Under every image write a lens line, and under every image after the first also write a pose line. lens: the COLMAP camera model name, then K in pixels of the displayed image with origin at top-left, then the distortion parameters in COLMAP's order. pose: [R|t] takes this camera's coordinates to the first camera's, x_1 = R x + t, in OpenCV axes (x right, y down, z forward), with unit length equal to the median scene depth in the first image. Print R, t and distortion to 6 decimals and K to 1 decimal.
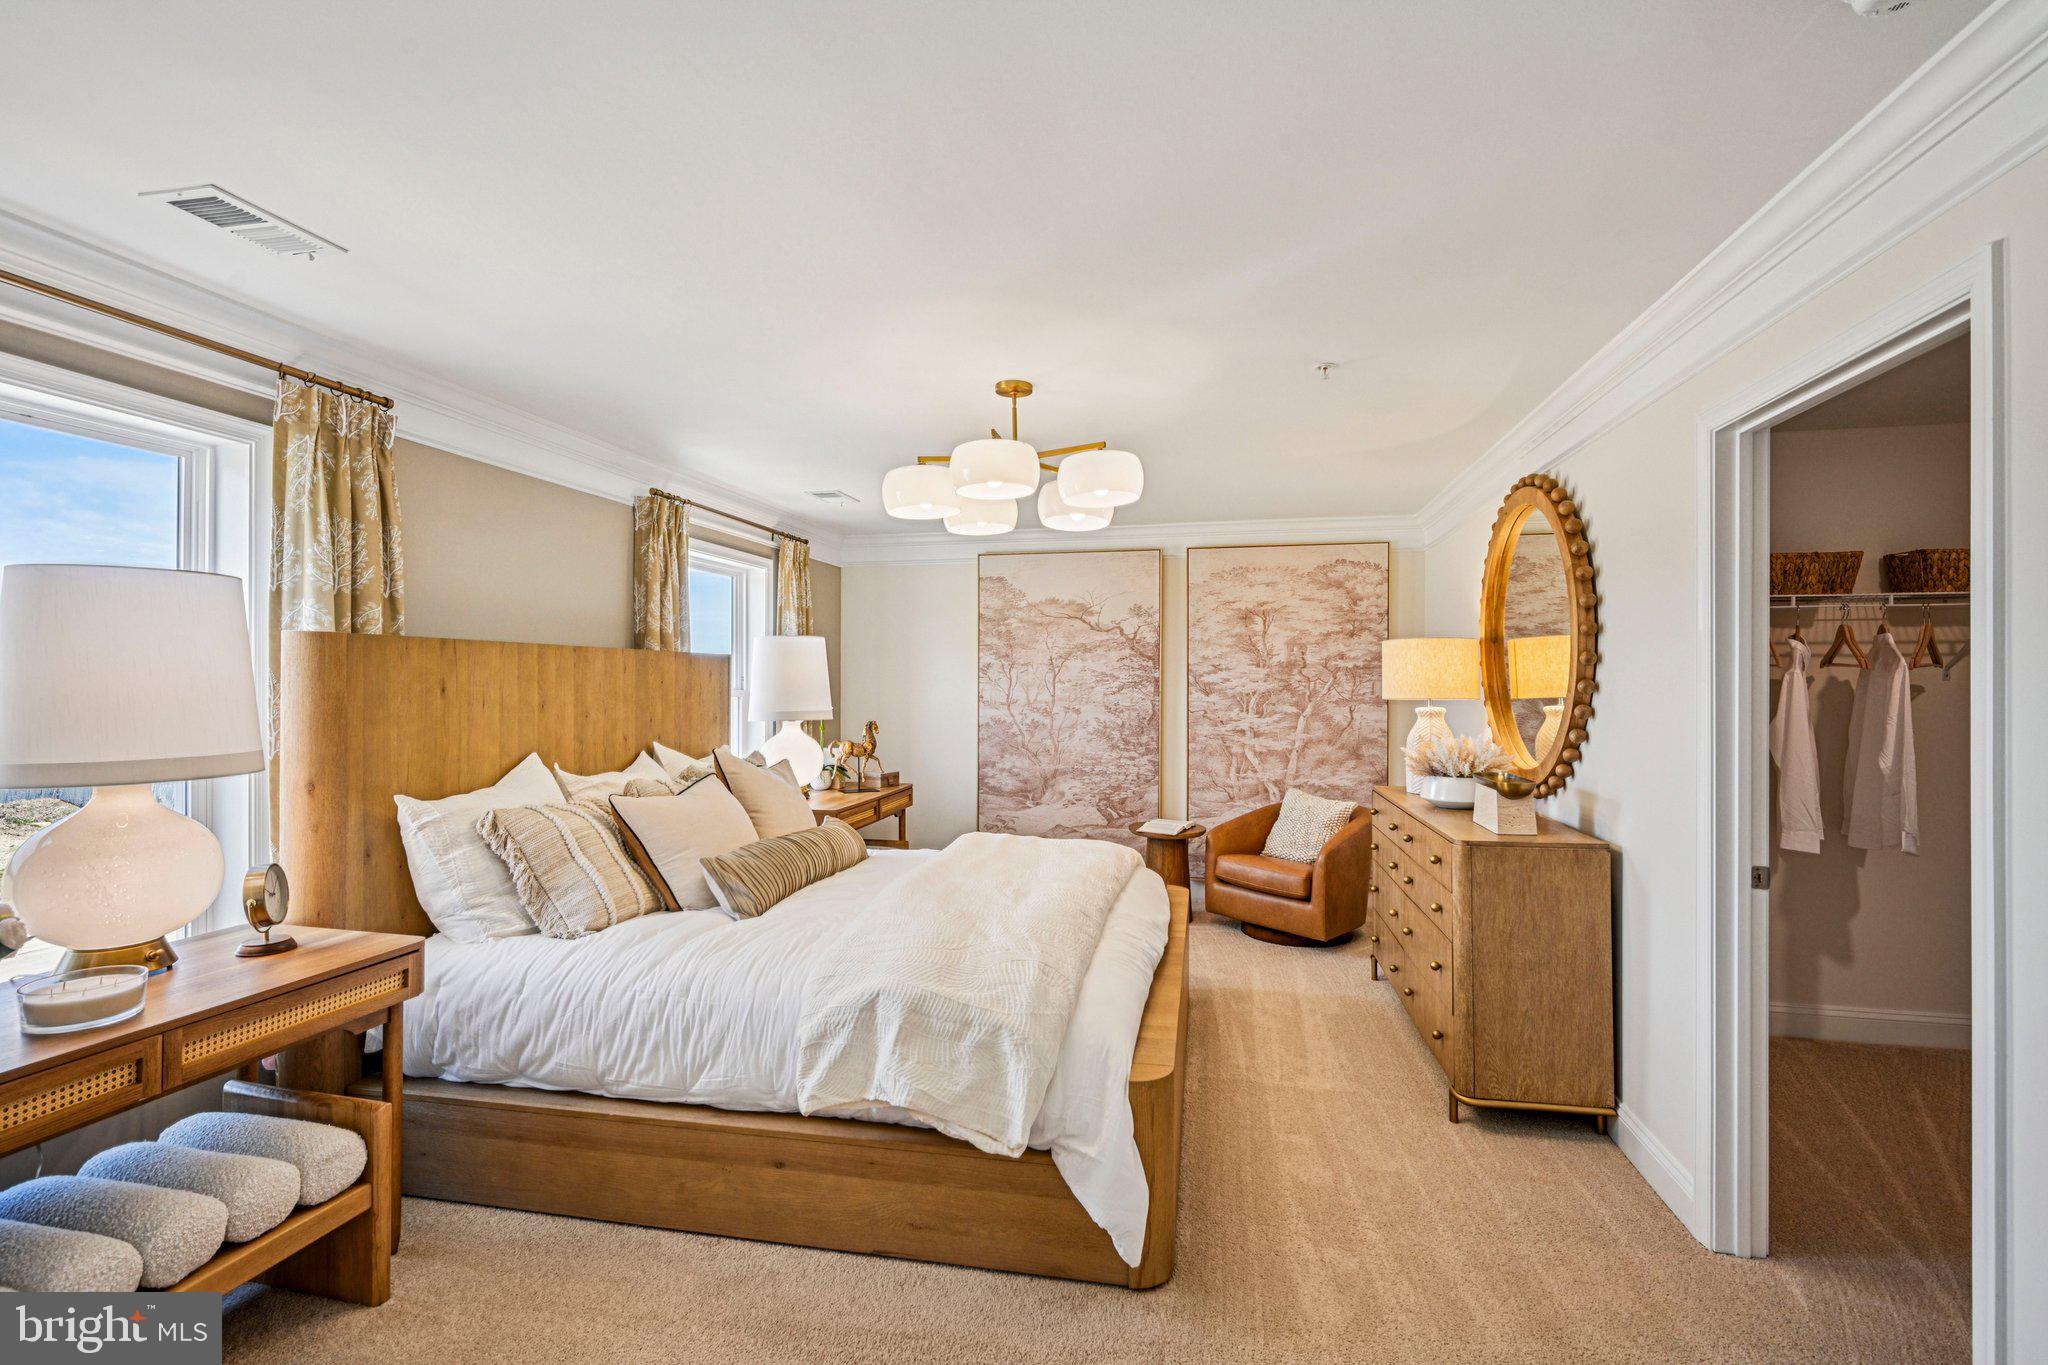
lens RADIAL K [[910.1, 0, 1024.5], [0, 910.1, 670.7], [0, 0, 1]] dist [-0.001061, 0.000318]
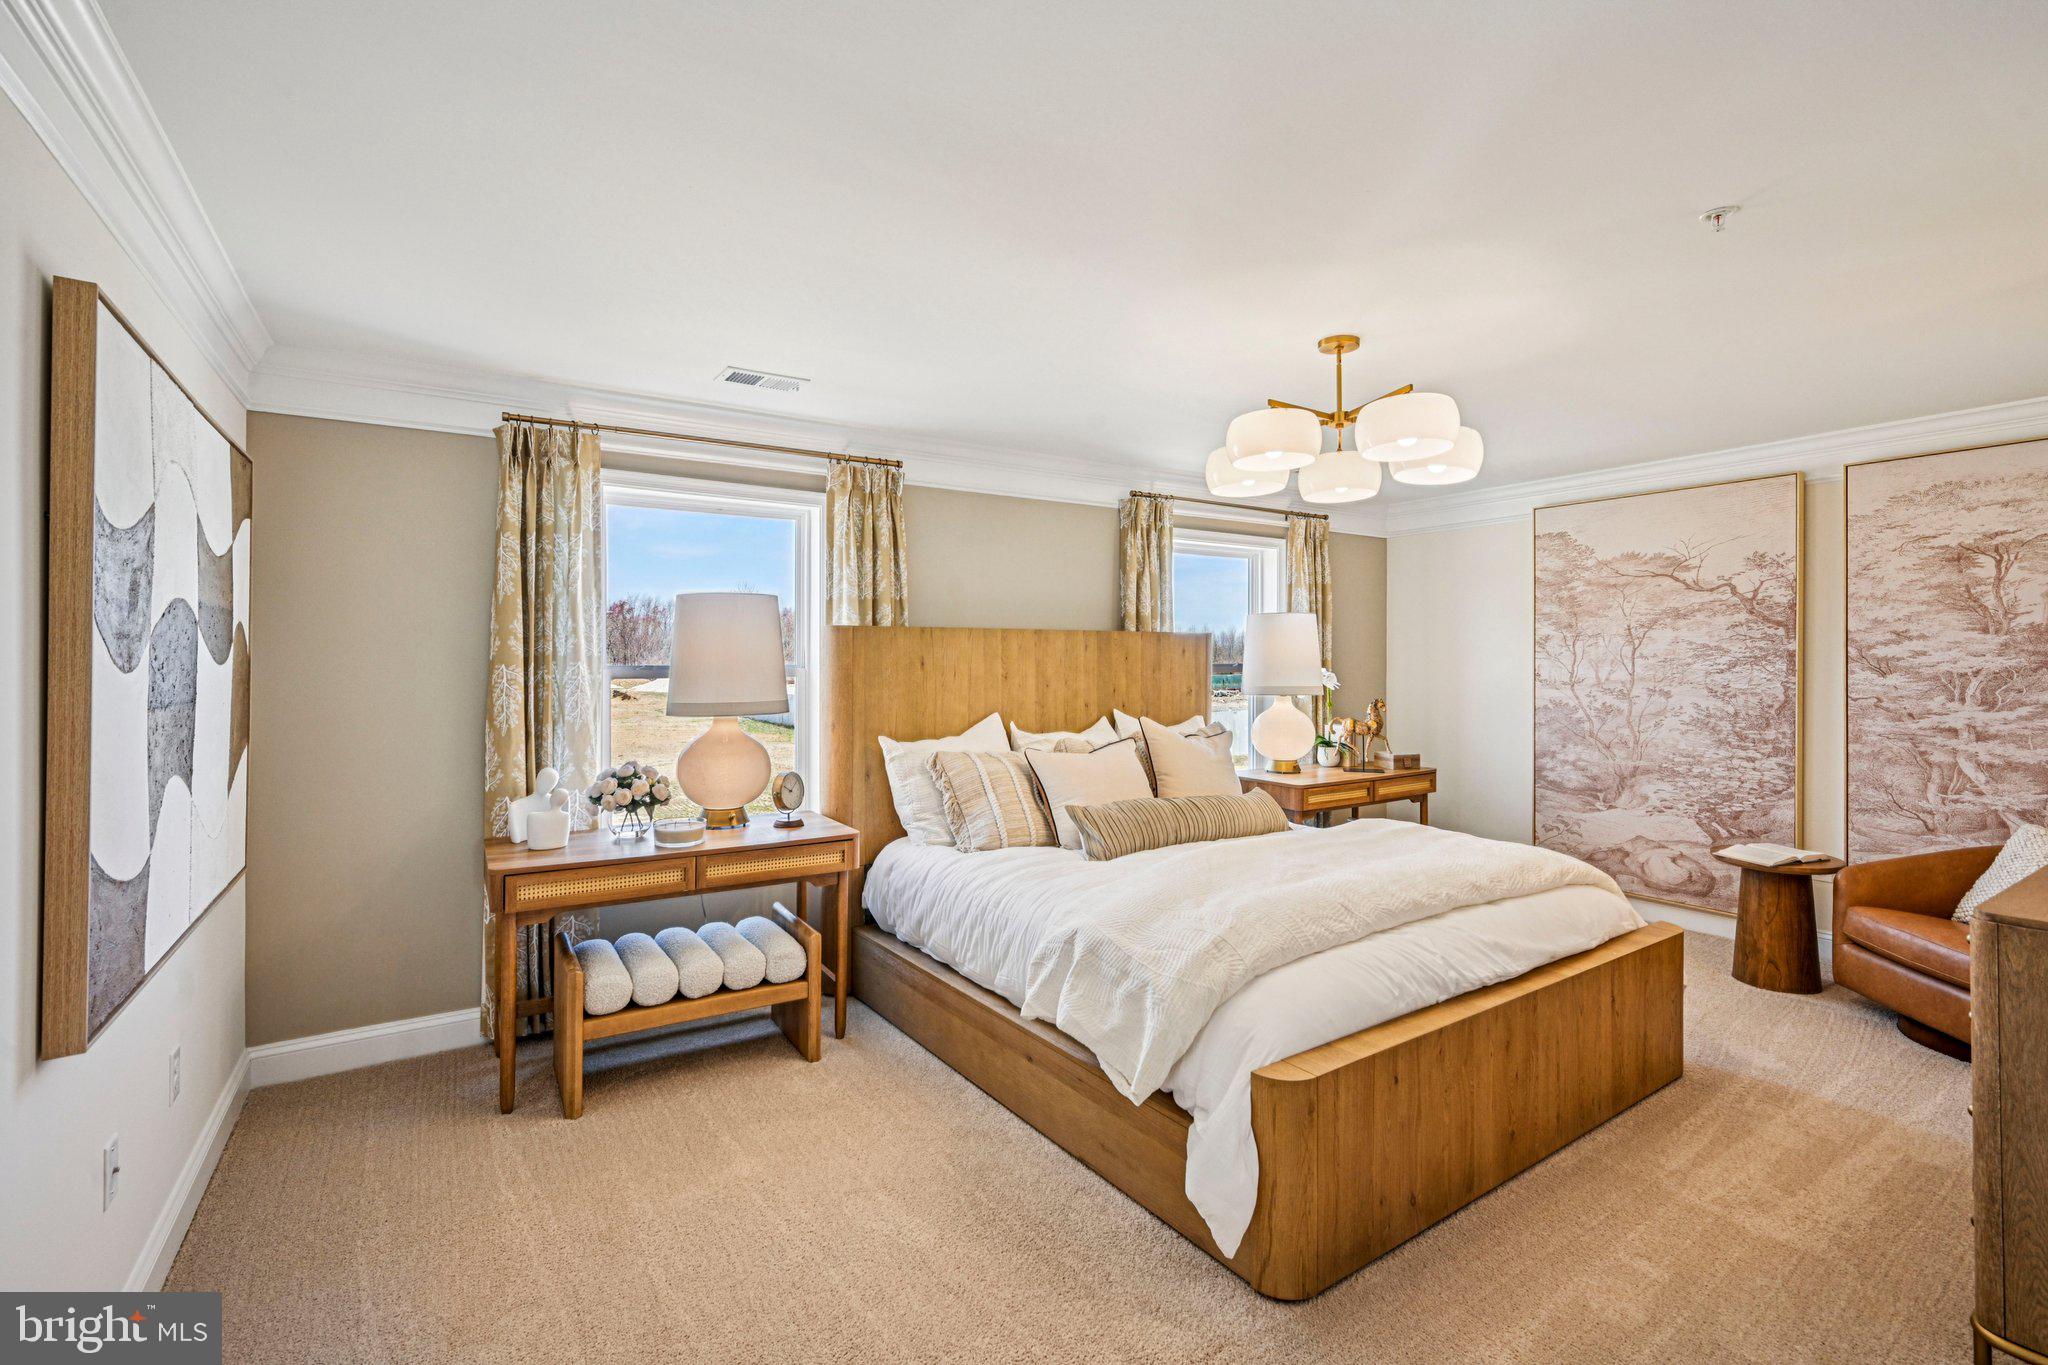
lens RADIAL K [[918.8, 0, 1030.0], [0, 918.8, 650.3], [0, 0, 1]] dist [-0.000428, 0.000244]
pose [[0.713594, -0.008484, -0.700508, 0.377383], [0.010766, 0.999941, -0.001144, 0.002756], [0.700477, -0.006725, 0.713644, 0.088028]]
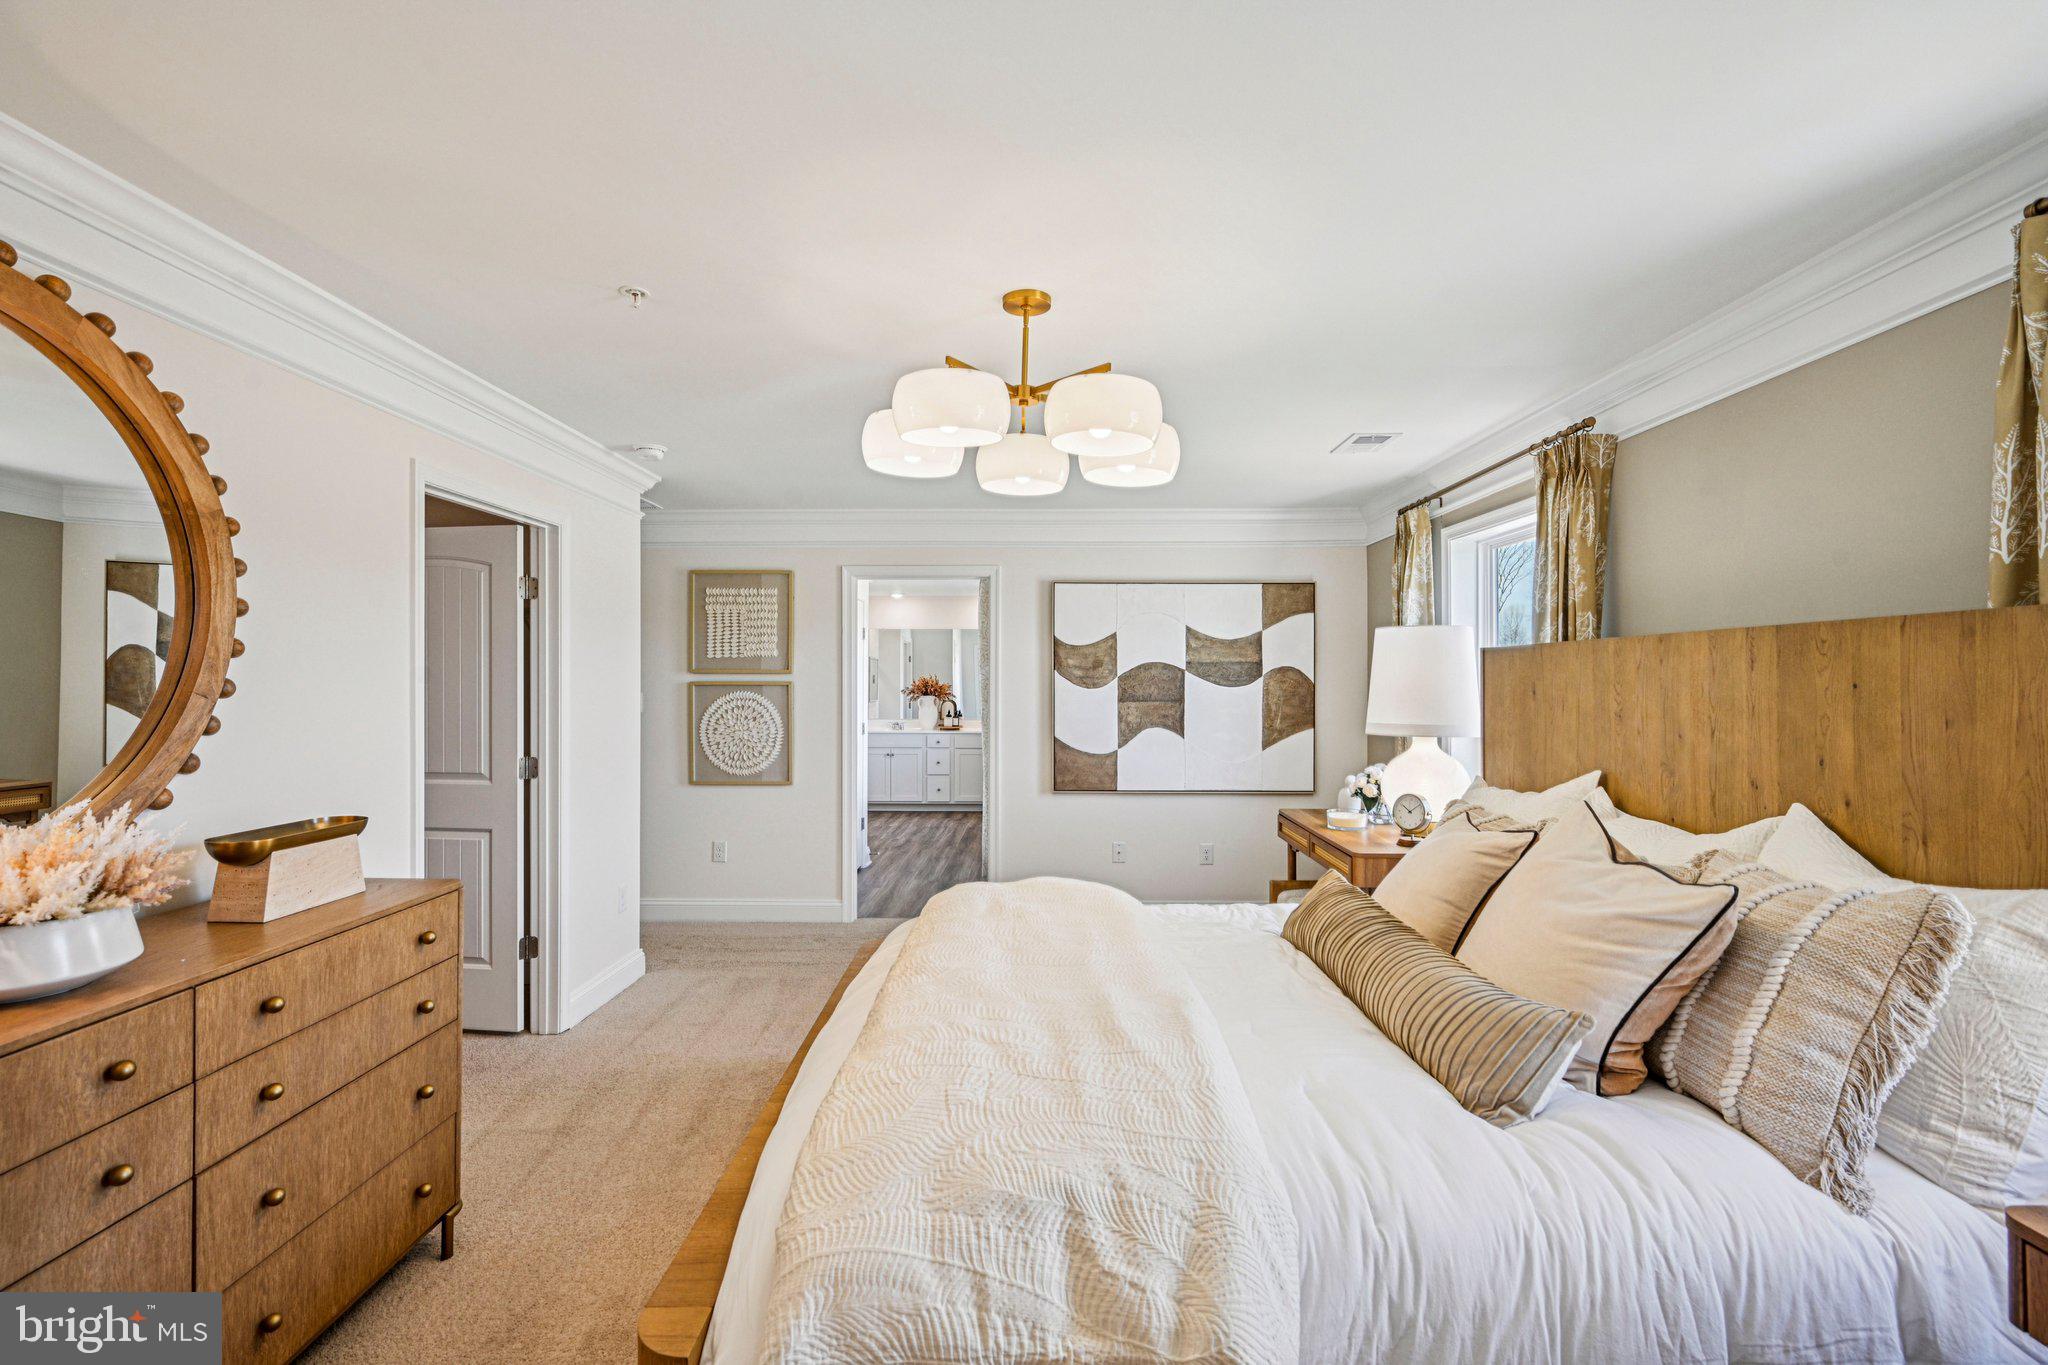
lens RADIAL K [[910.1, 0, 1024.5], [0, 910.1, 670.7], [0, 0, 1]] dist [-0.001061, 0.000318]
pose [[-0.979686, -0.004917, -0.200477, 0.119141], [-0.000264, 0.999730, -0.023232, 0.017059], [0.200538, -0.022707, -0.979423, 1.541728]]
